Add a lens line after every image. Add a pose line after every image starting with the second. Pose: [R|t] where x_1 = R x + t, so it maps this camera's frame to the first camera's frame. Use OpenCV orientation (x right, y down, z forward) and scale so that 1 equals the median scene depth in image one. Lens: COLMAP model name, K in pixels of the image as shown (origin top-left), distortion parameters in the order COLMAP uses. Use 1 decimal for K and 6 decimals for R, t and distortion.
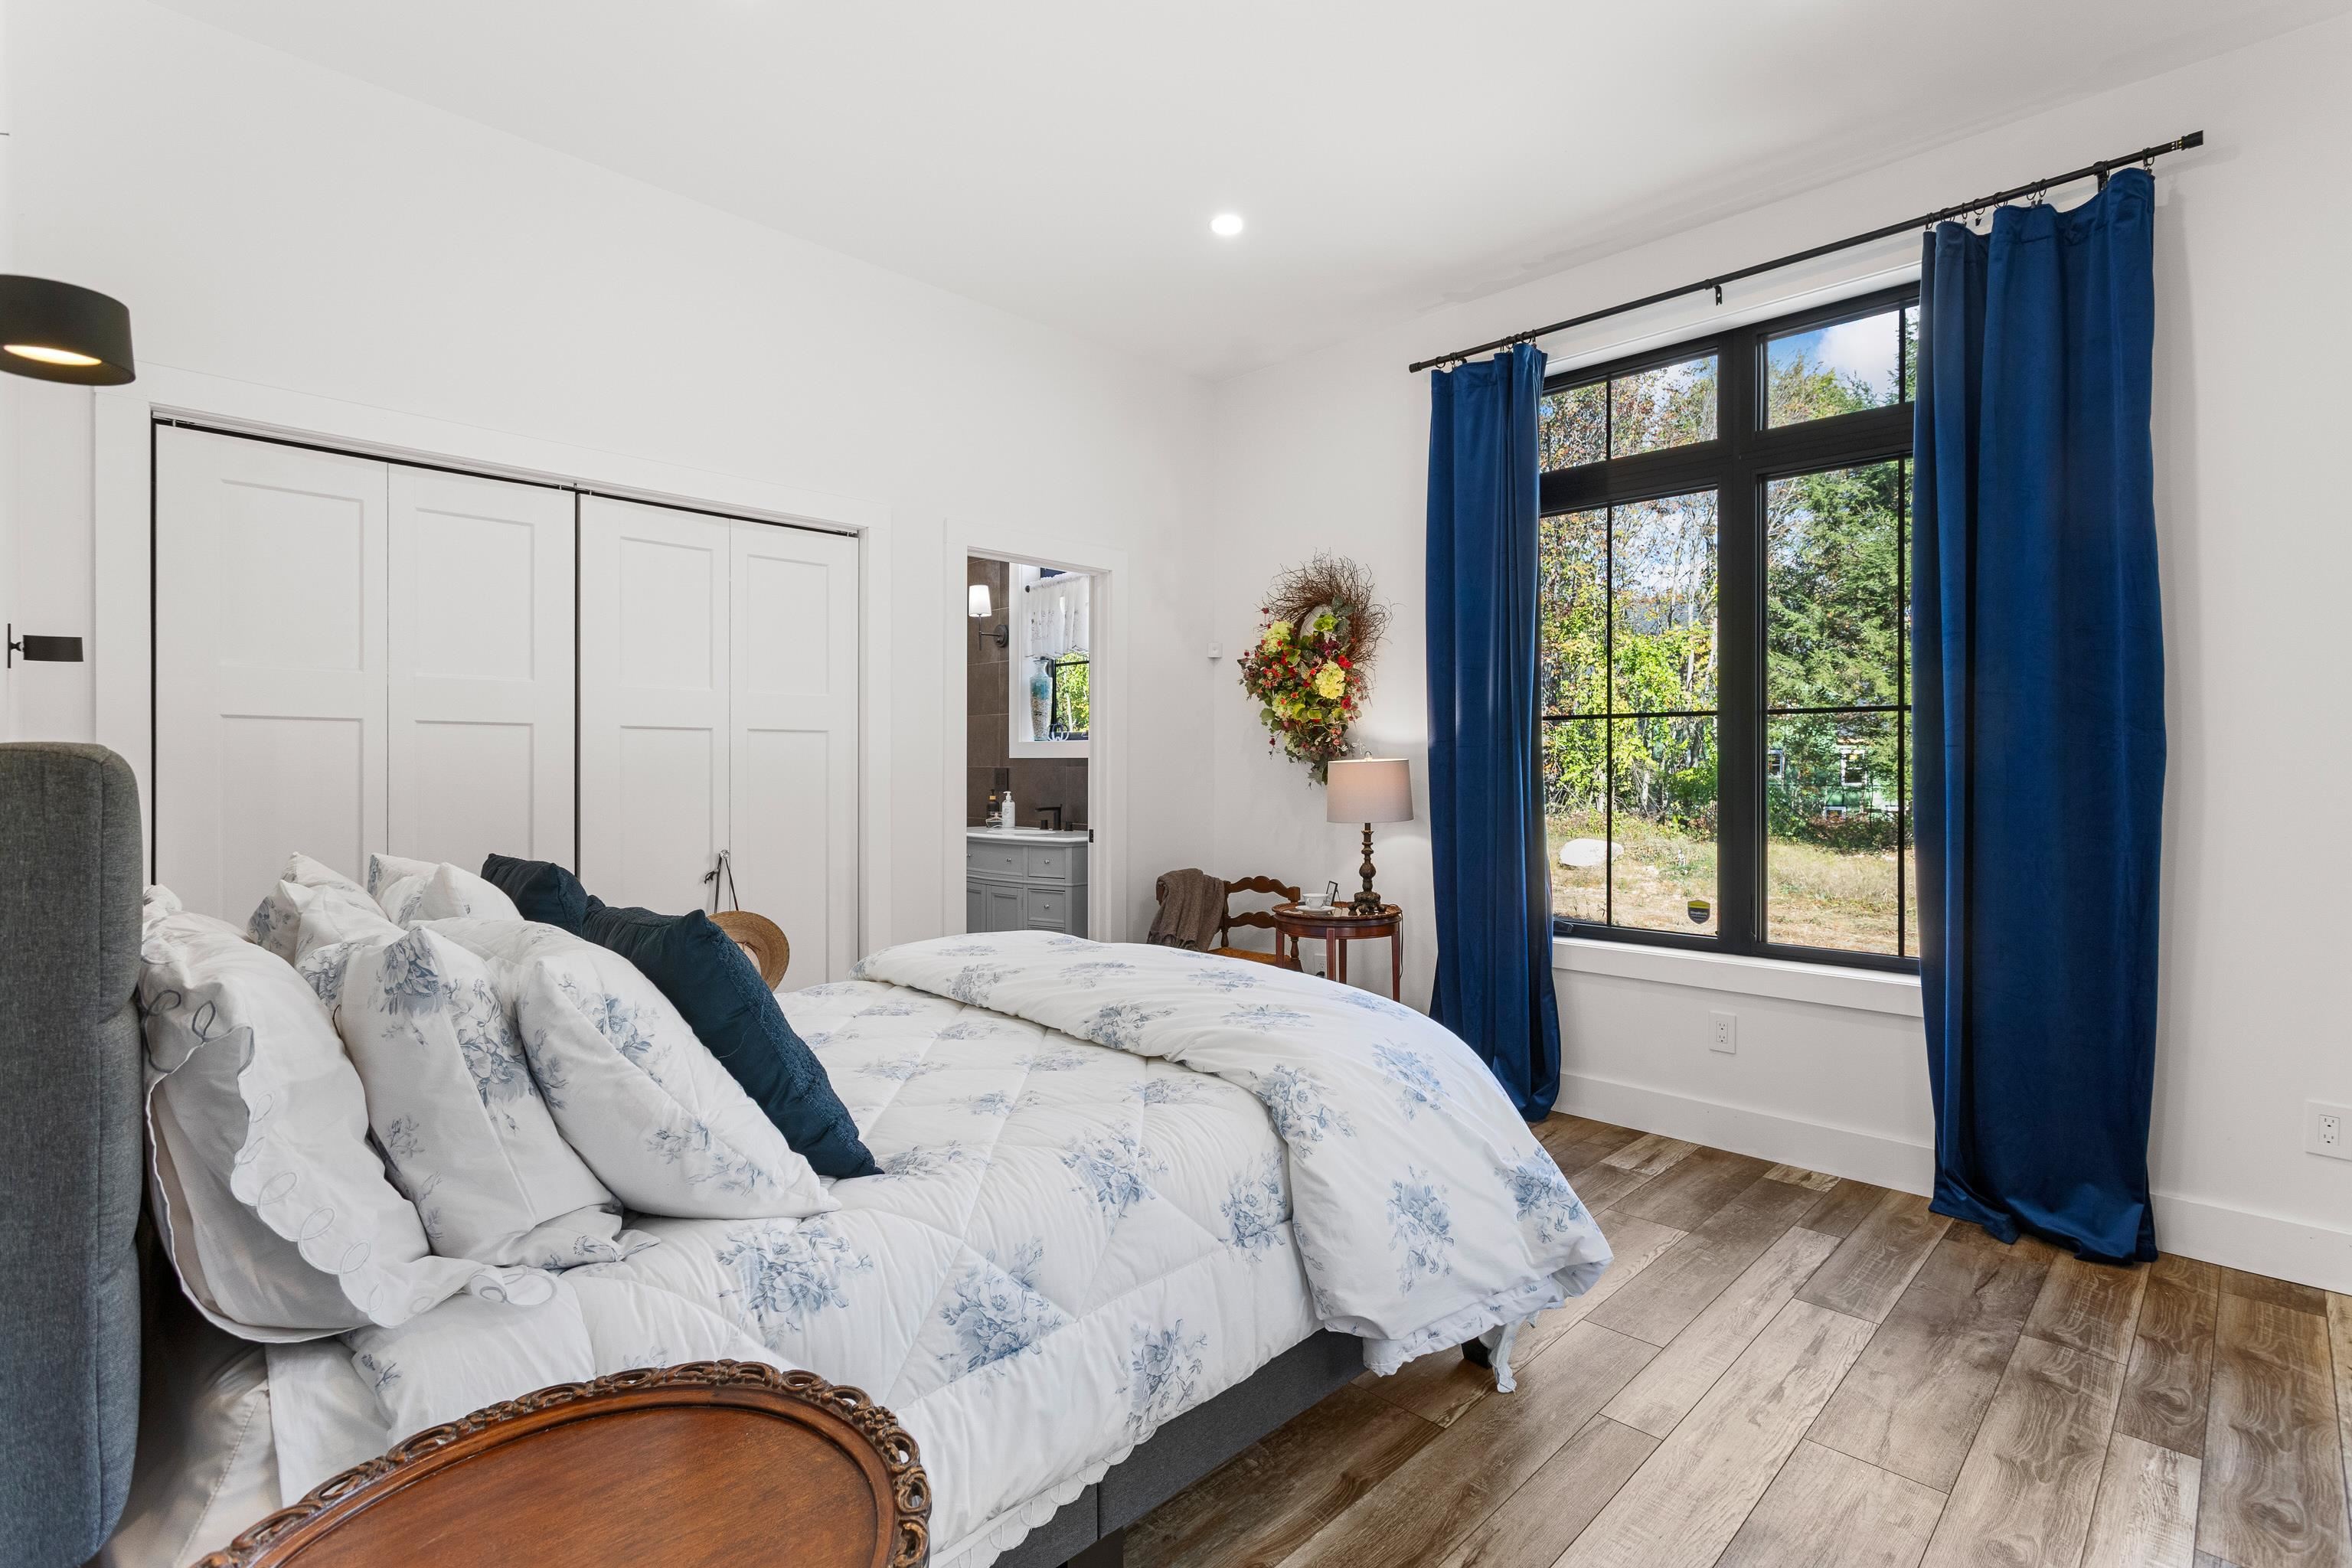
lens RADIAL K [[1113.5, 0, 1179.1], [0, 1113.5, 772.4], [0, 0, 1]] dist [-0.001686, -0.001560]
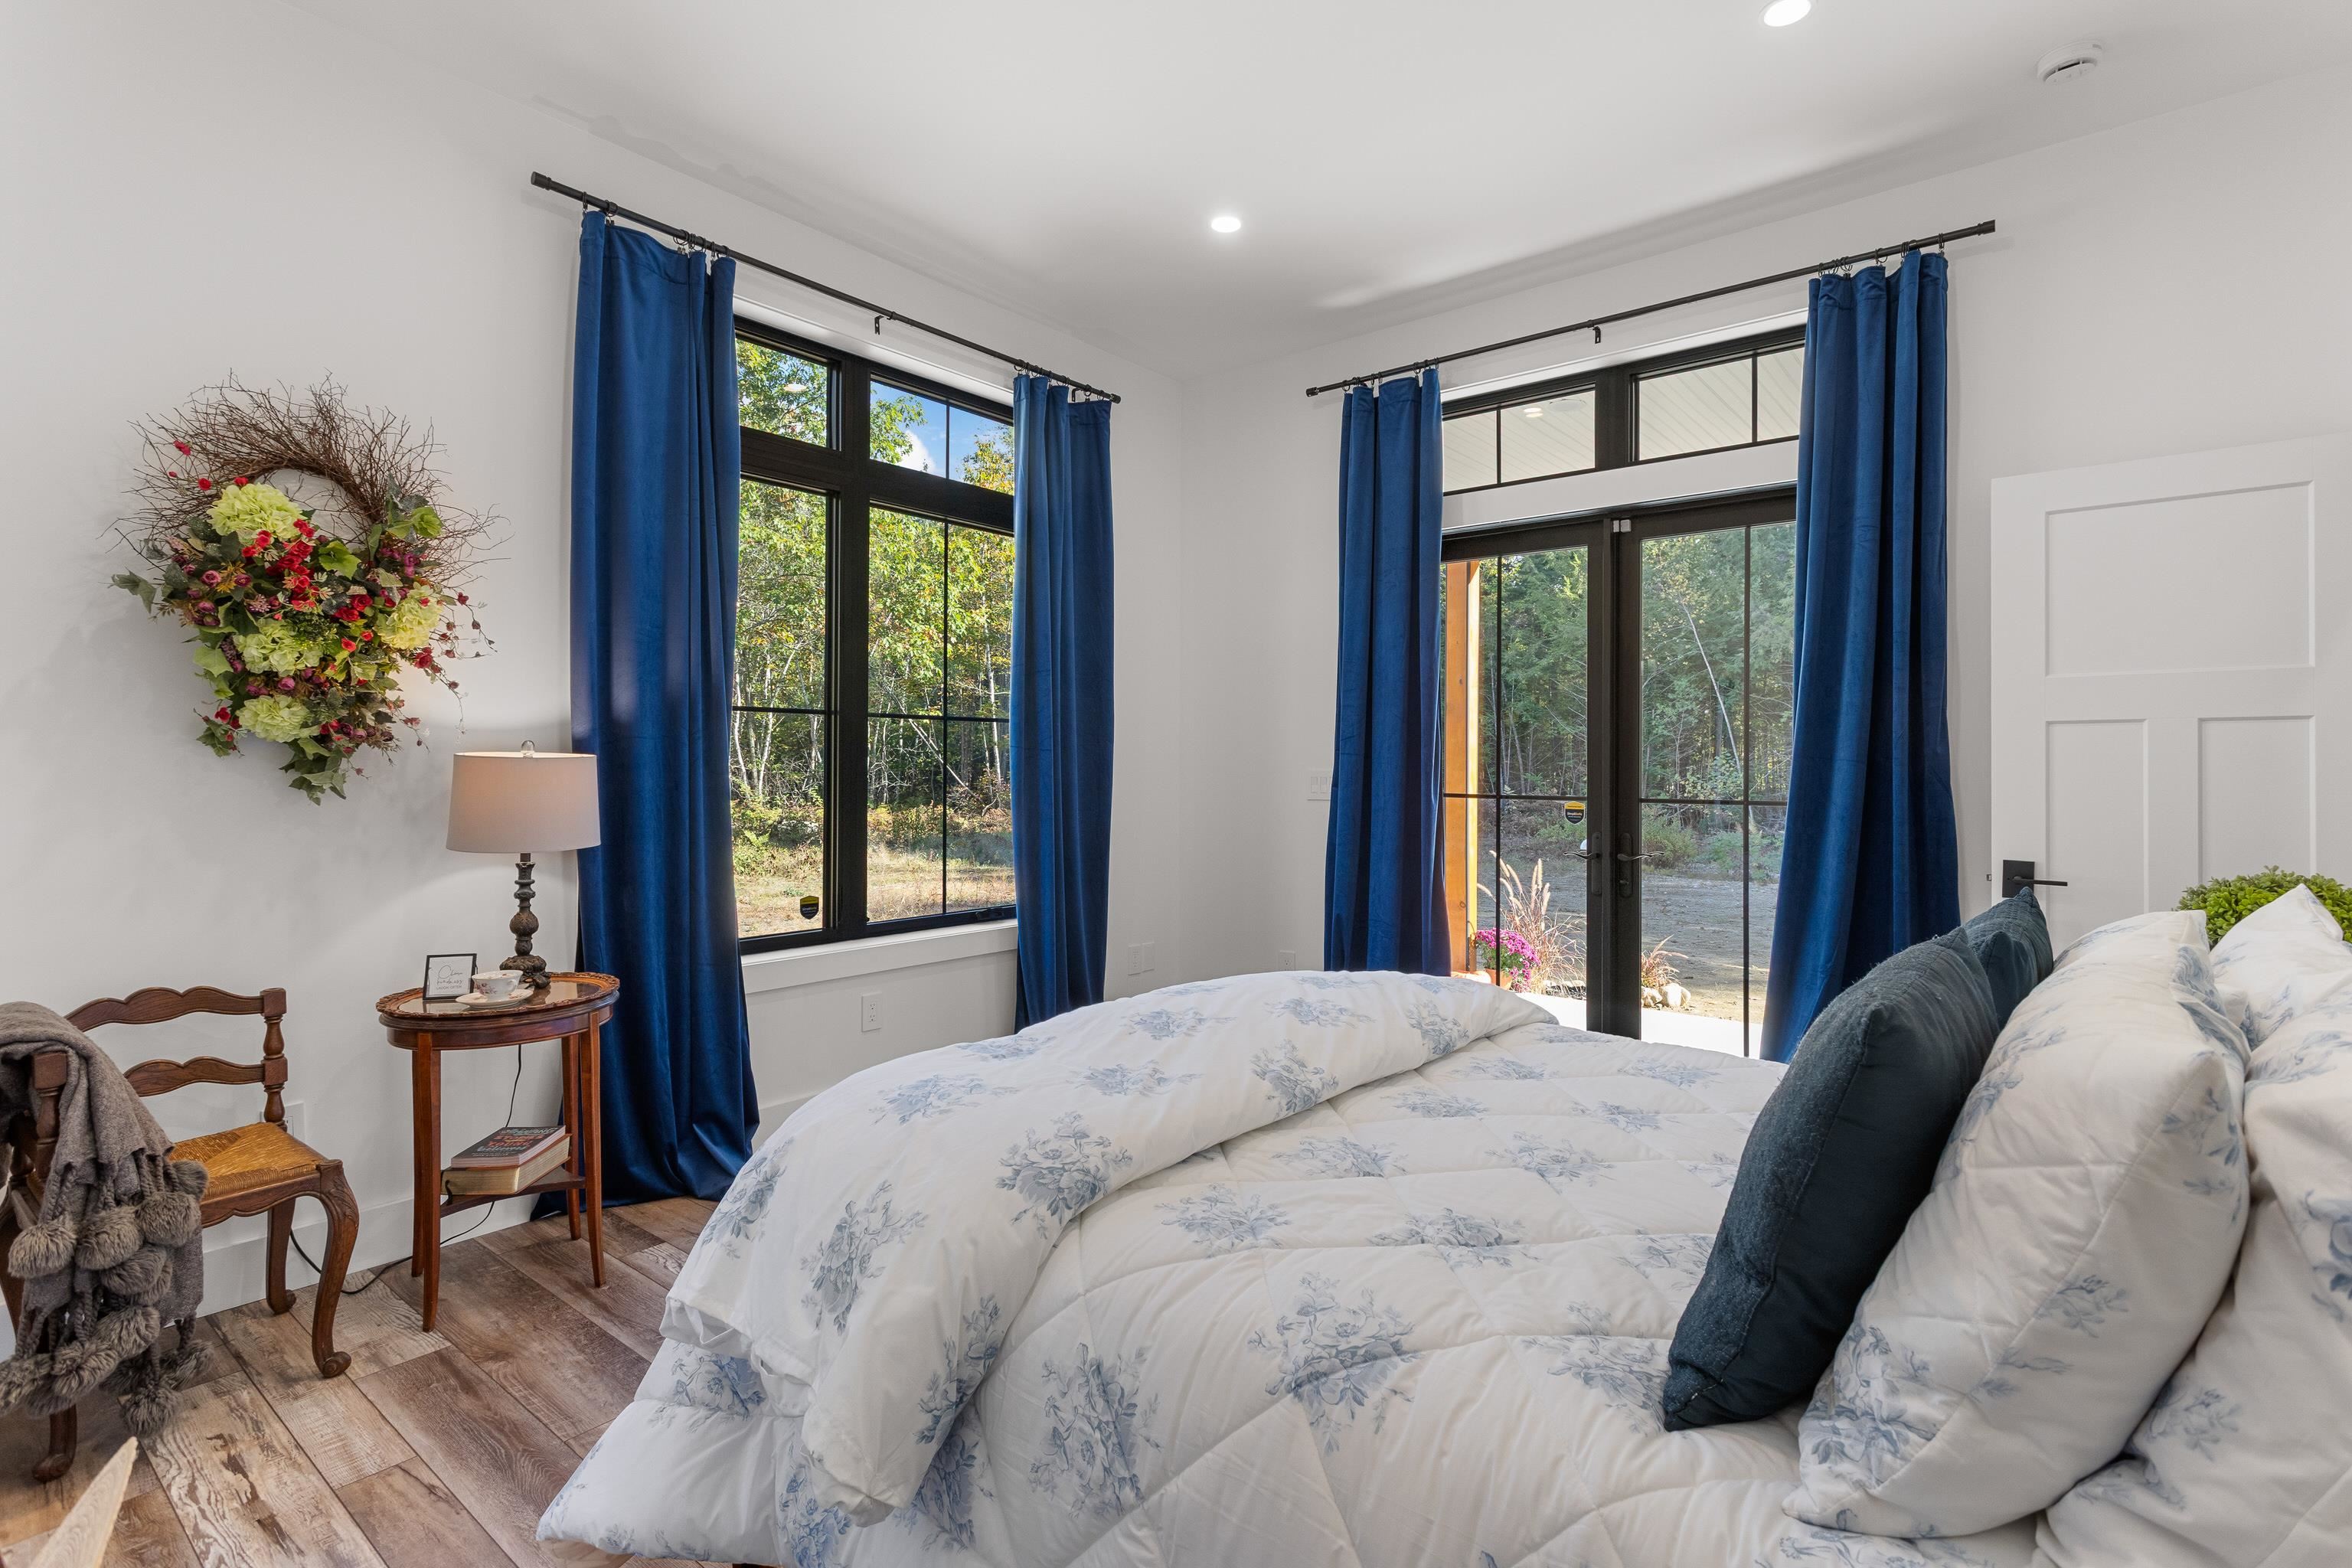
lens RADIAL K [[1113.5, 0, 1179.1], [0, 1113.5, 772.4], [0, 0, 1]] dist [-0.001686, -0.001560]
pose [[-0.106273, -0.005763, 0.994320, -0.568404], [0.004873, 0.999968, 0.006316, -0.002664], [-0.994325, 0.005517, -0.106241, 0.759901]]
